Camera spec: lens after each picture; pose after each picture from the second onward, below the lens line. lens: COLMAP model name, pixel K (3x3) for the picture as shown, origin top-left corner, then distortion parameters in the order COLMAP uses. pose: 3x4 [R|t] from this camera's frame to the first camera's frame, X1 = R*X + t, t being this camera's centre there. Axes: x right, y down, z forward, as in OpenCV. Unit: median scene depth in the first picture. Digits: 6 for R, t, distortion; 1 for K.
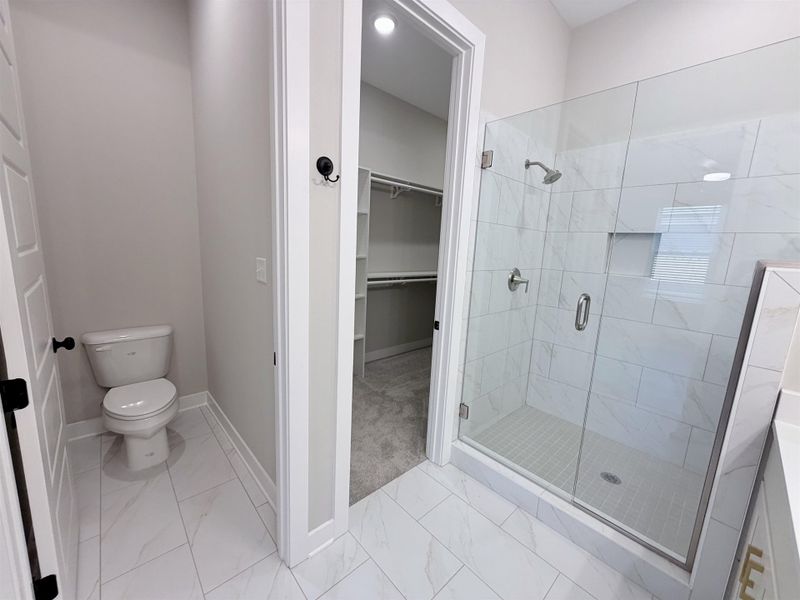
lens RADIAL K [[319.7, 0, 399.1], [0, 319.7, 299.4], [0, 0, 1]] dist [0.000906, 0.000017]
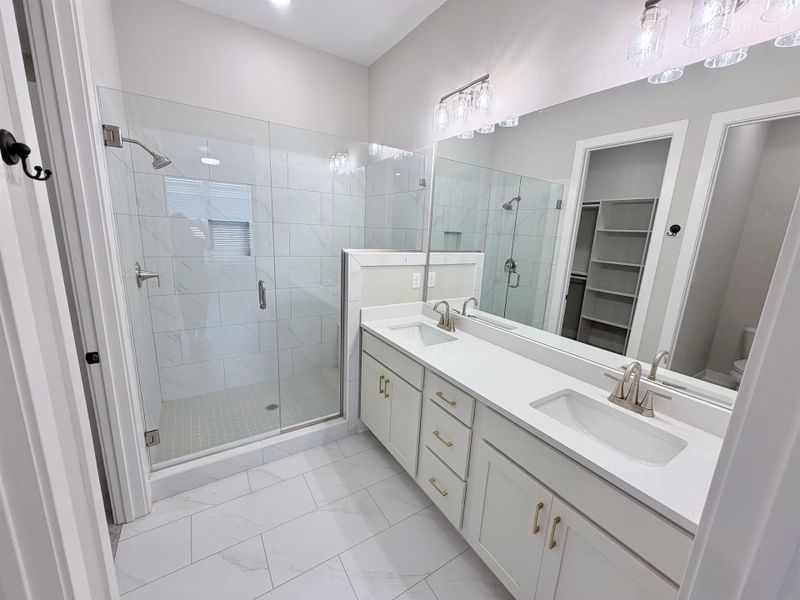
lens RADIAL K [[319.7, 0, 399.1], [0, 319.7, 299.4], [0, 0, 1]] dist [0.000906, 0.000017]
pose [[0.179863, -0.251145, 0.951092, -0.479193], [0.128120, 0.964605, 0.230484, -0.144643], [-0.975313, 0.080399, 0.205673, 0.180835]]
